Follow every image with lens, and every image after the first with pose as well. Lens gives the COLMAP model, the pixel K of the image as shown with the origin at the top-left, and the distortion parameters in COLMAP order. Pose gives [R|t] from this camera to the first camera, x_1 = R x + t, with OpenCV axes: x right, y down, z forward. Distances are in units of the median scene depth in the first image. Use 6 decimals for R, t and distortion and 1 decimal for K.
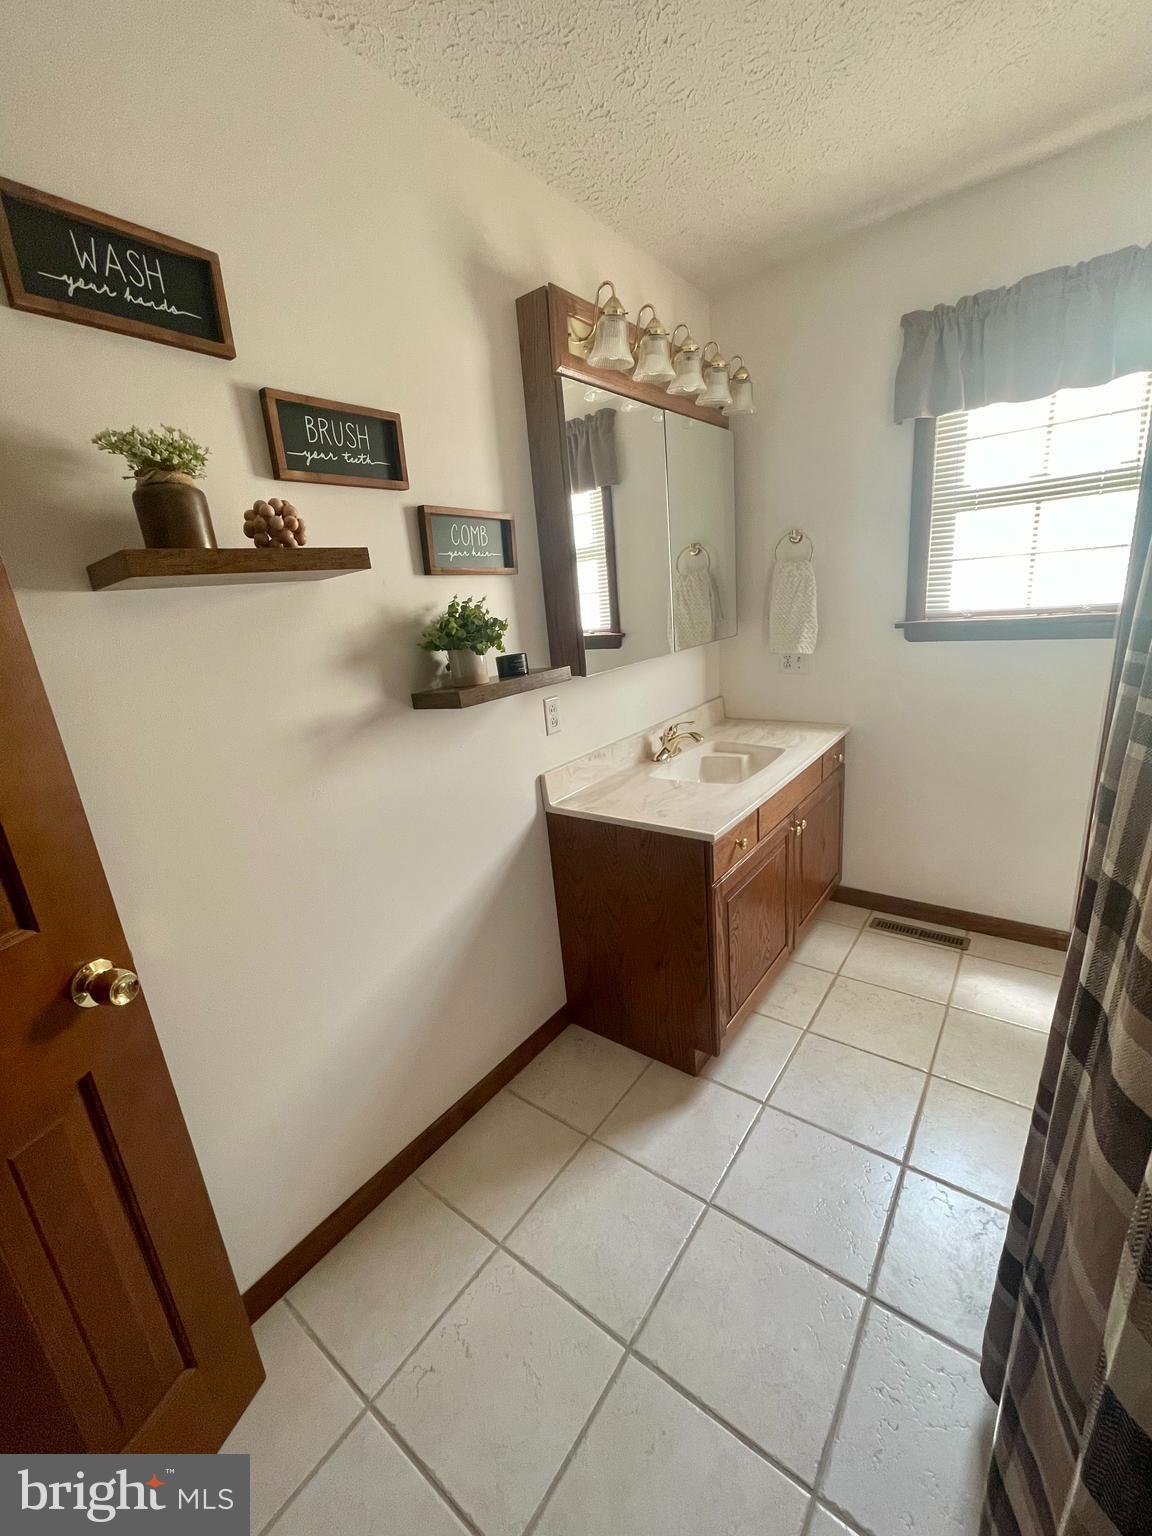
lens RADIAL K [[619.1, 0, 573.4], [0, 619.1, 773.8], [0, 0, 1]] dist [-0.002330, -0.000103]
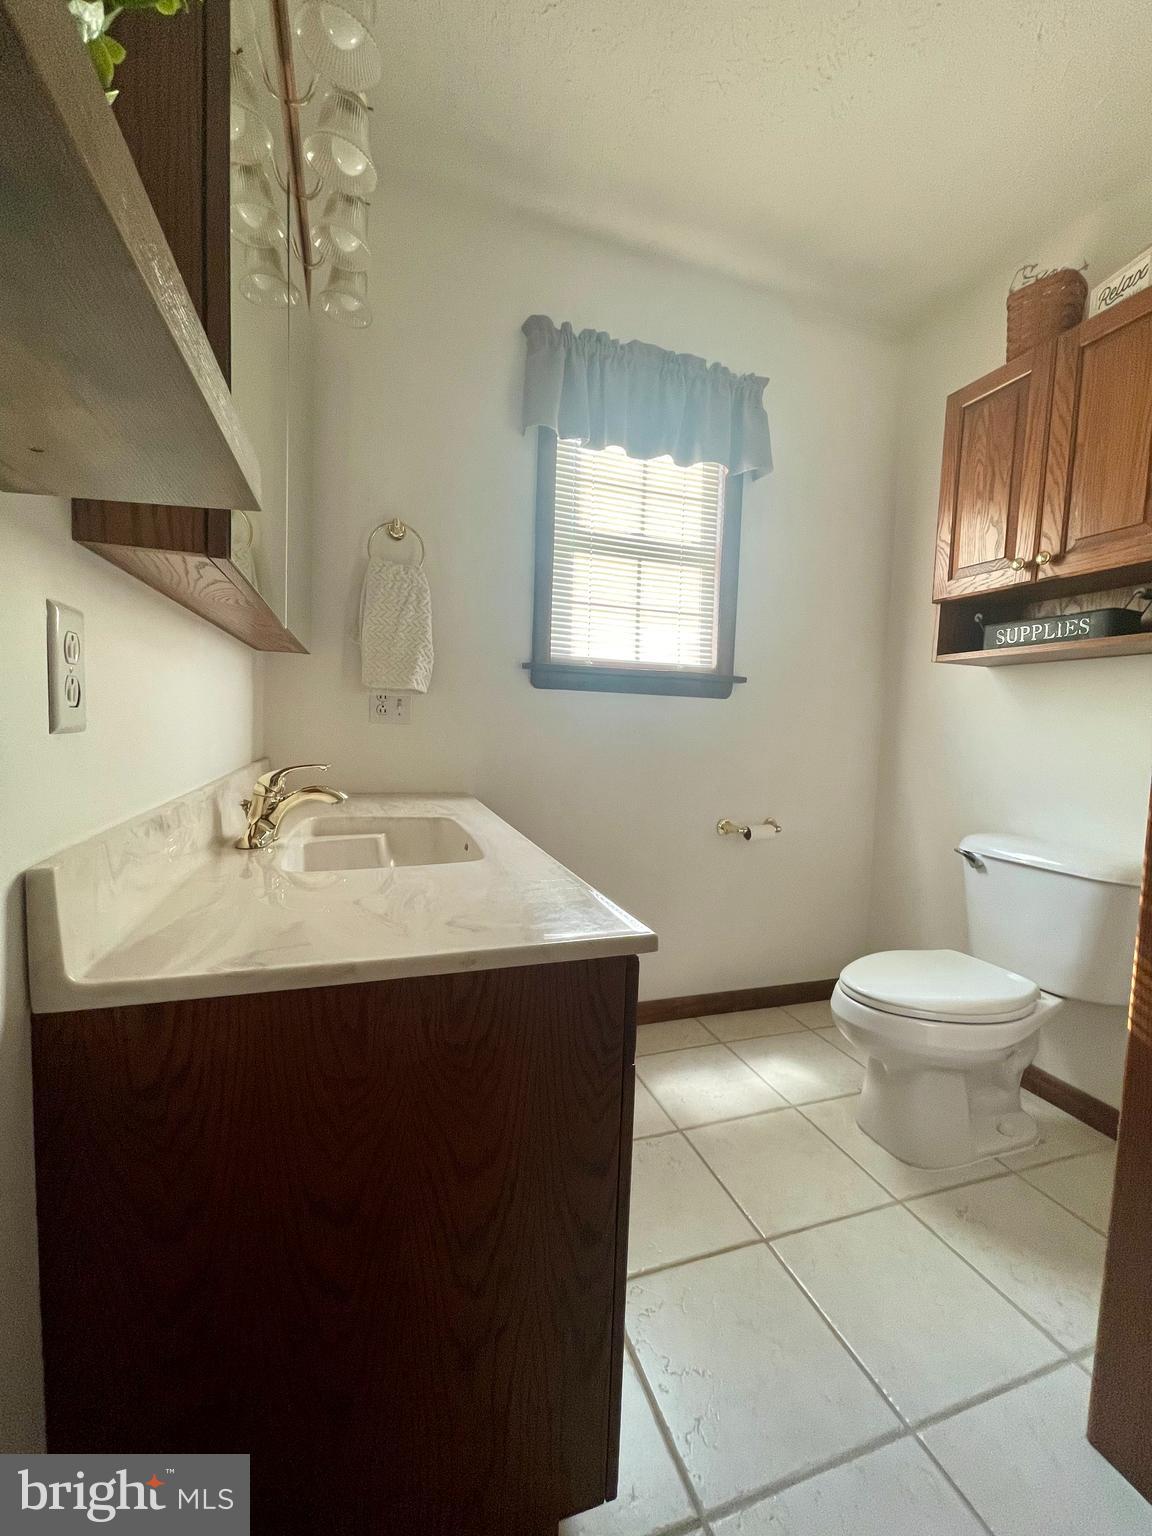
lens RADIAL K [[619.1, 0, 574.6], [0, 619.1, 763.4], [0, 0, 1]] dist [-0.002330, -0.000103]
pose [[0.544503, 0.050793, 0.837219, -0.138424], [0.157858, 0.974122, -0.161764, 0.033735], [-0.823770, 0.220243, 0.522395, 0.615605]]
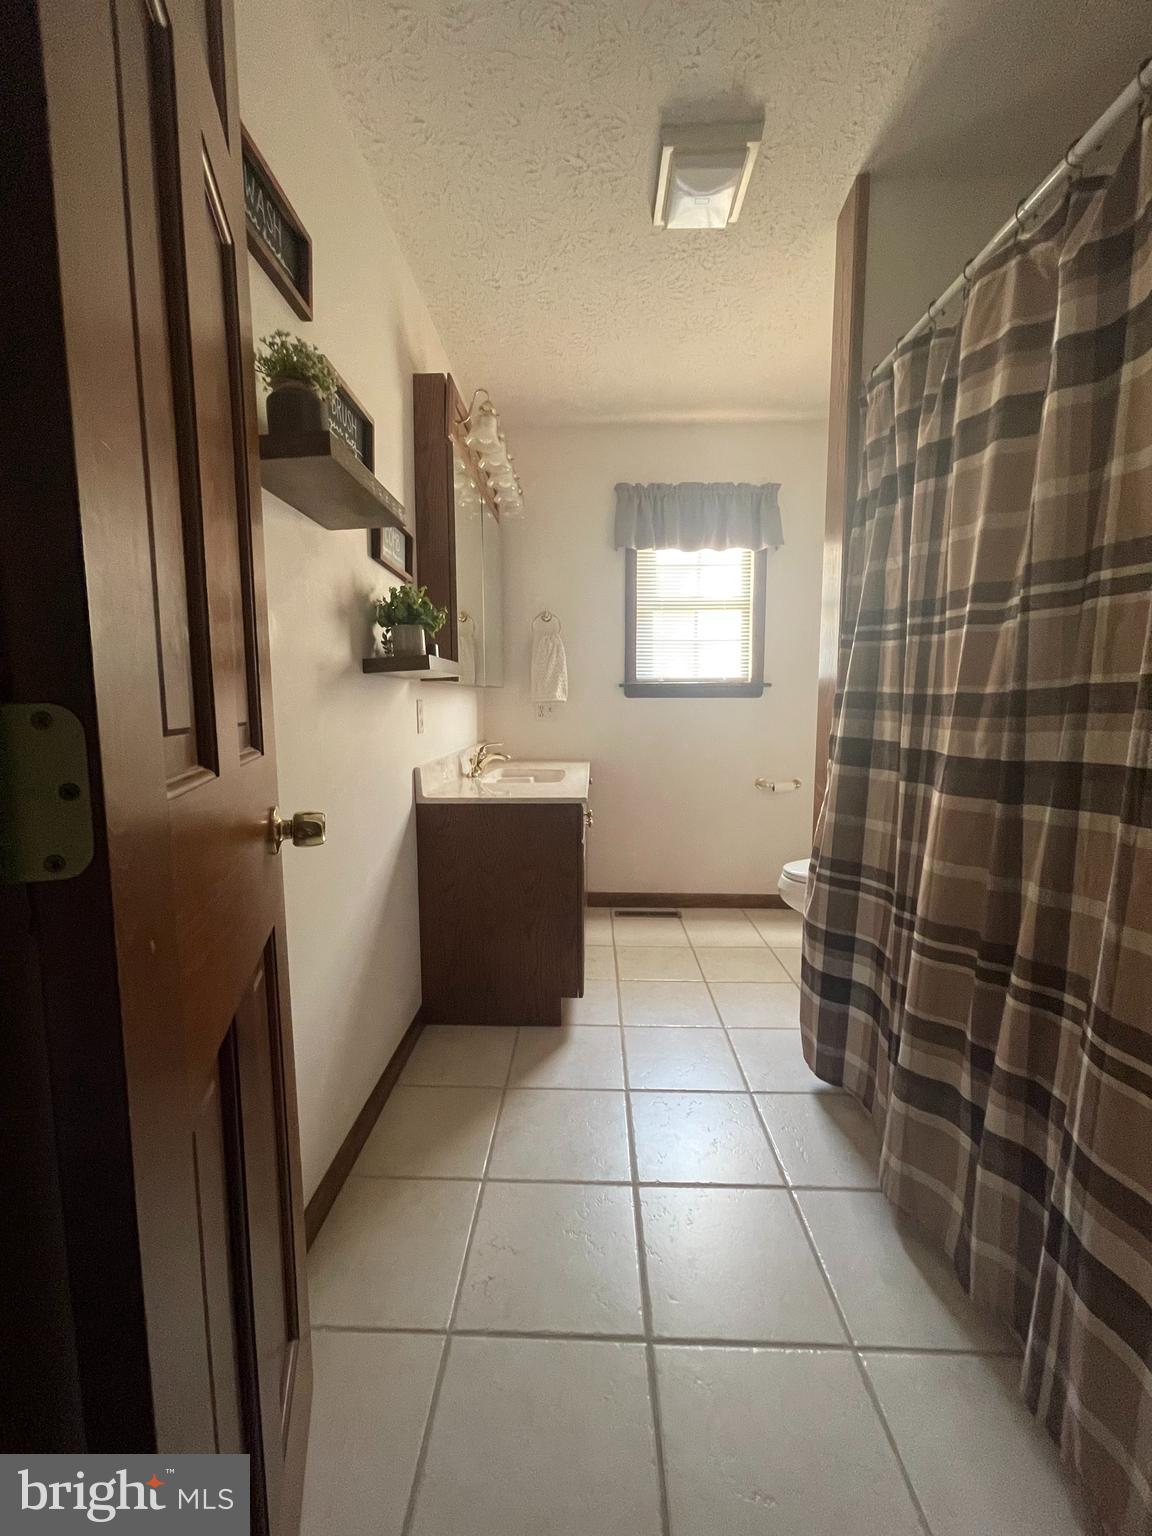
lens RADIAL K [[619.1, 0, 580.2], [0, 619.1, 777.3], [0, 0, 1]] dist [-0.002330, -0.000103]
pose [[0.803441, 0.014839, 0.595200, -0.432326], [0.100050, 0.982108, -0.159540, 0.204012], [-0.586918, 0.187731, 0.787581, -0.015359]]
